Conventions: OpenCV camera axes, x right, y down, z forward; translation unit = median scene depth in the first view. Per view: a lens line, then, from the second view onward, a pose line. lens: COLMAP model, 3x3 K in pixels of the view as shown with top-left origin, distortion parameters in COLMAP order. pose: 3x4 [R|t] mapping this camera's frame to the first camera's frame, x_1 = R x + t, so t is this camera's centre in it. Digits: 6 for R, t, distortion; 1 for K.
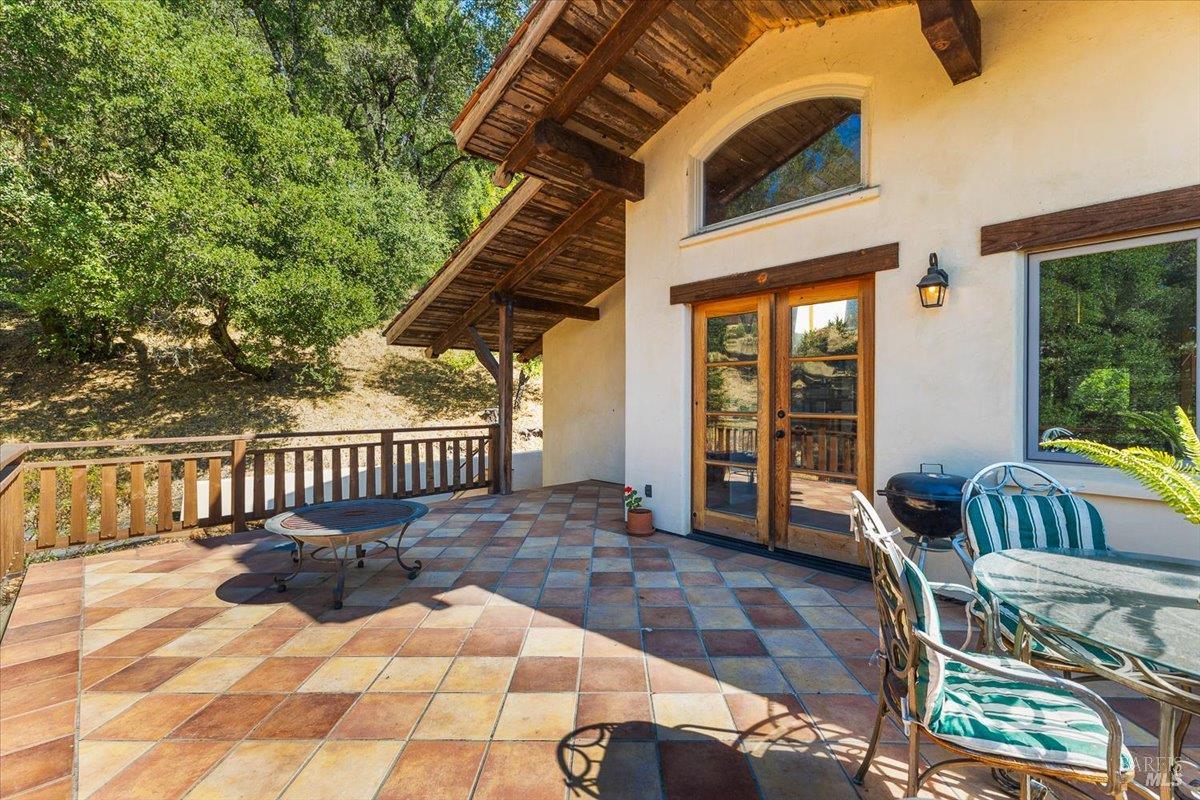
lens RADIAL K [[517.4, 0, 598.0], [0, 517.4, 400.4], [0, 0, 1]] dist [-0.001775, -0.000150]
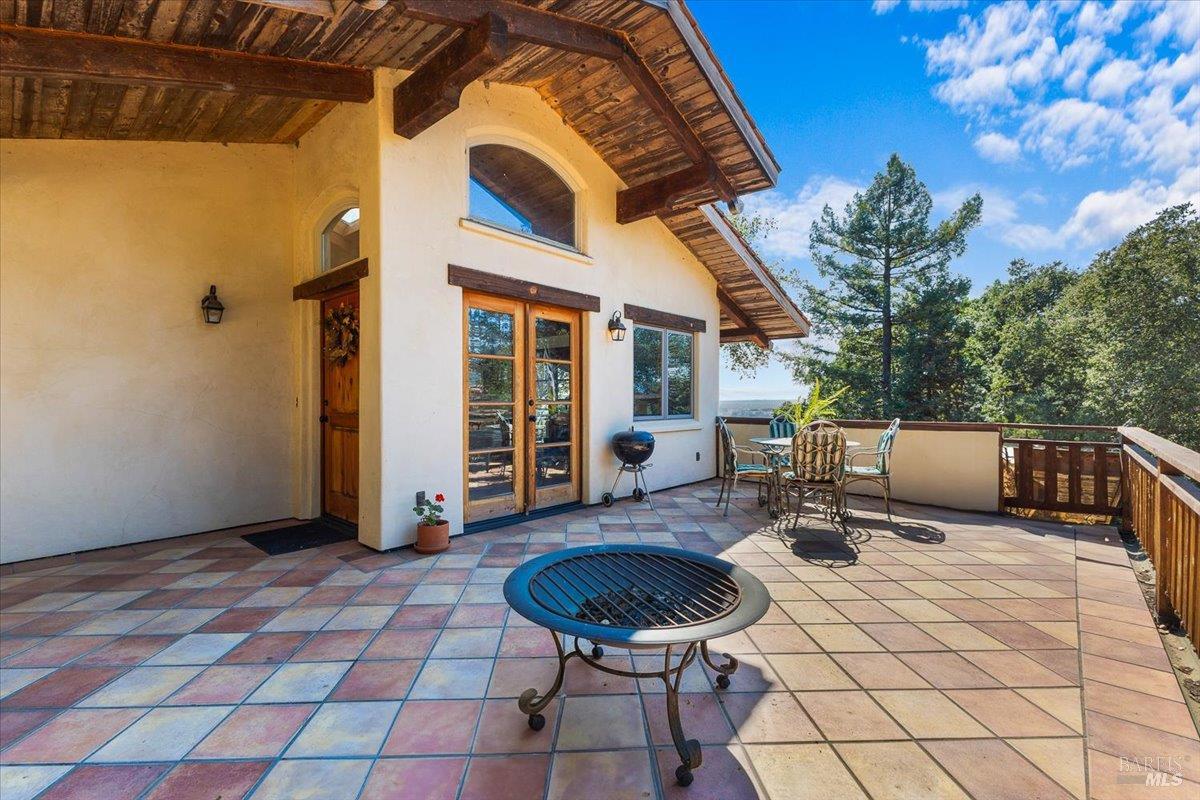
lens RADIAL K [[517.4, 0, 598.0], [0, 517.4, 400.4], [0, 0, 1]] dist [-0.001775, -0.000150]
pose [[-0.072855, -0.004133, 0.997334, -1.047051], [-0.000889, 0.999991, 0.004079, 0.018696], [-0.997342, -0.000590, -0.072858, 1.090022]]
